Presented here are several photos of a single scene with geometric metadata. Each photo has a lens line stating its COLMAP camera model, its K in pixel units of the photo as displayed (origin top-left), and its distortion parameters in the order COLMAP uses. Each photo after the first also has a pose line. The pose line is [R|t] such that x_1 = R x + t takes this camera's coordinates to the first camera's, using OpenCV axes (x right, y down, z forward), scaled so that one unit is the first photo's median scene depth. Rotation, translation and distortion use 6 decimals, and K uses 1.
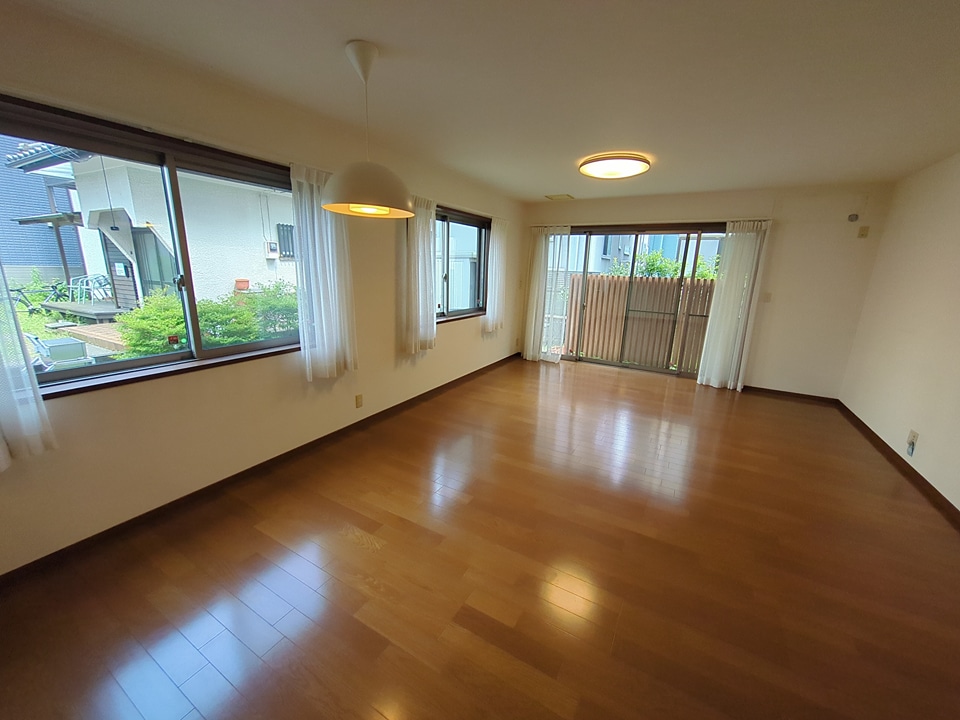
lens RADIAL K [[376.1, 0, 477.7], [0, 376.1, 353.9], [0, 0, 1]] dist [0.004321, 0.001728]
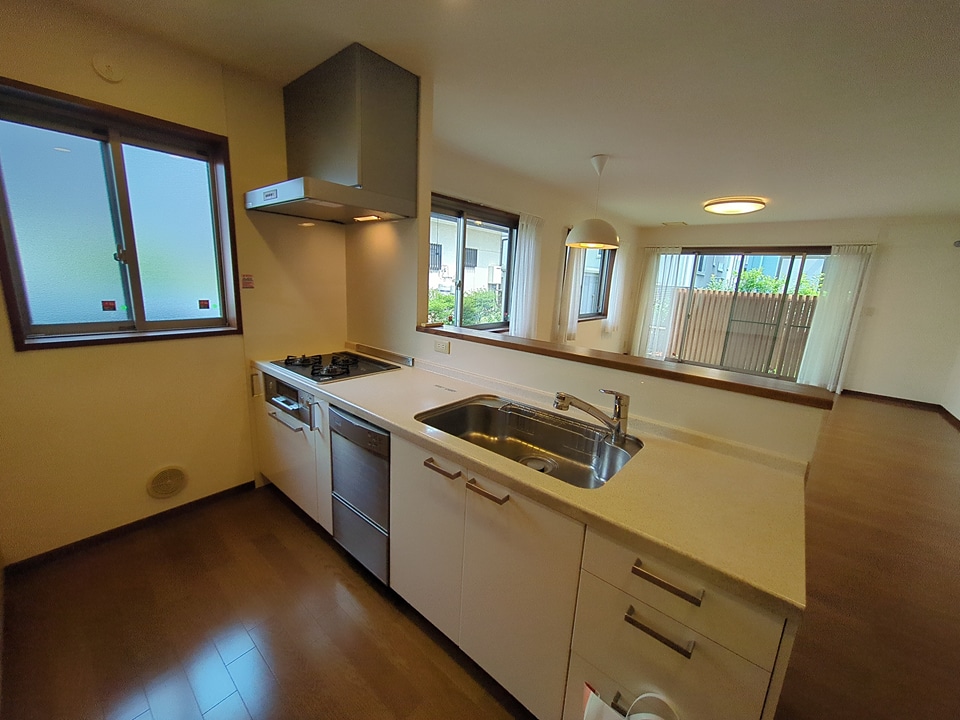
lens RADIAL K [[376.1, 0, 480.2], [0, 376.1, 356.5], [0, 0, 1]] dist [0.004321, 0.001728]
pose [[0.985093, 0.055488, -0.162830, -0.178167], [-0.059596, 0.998013, -0.020452, 0.070357], [0.161372, 0.029851, 0.986442, -0.281969]]
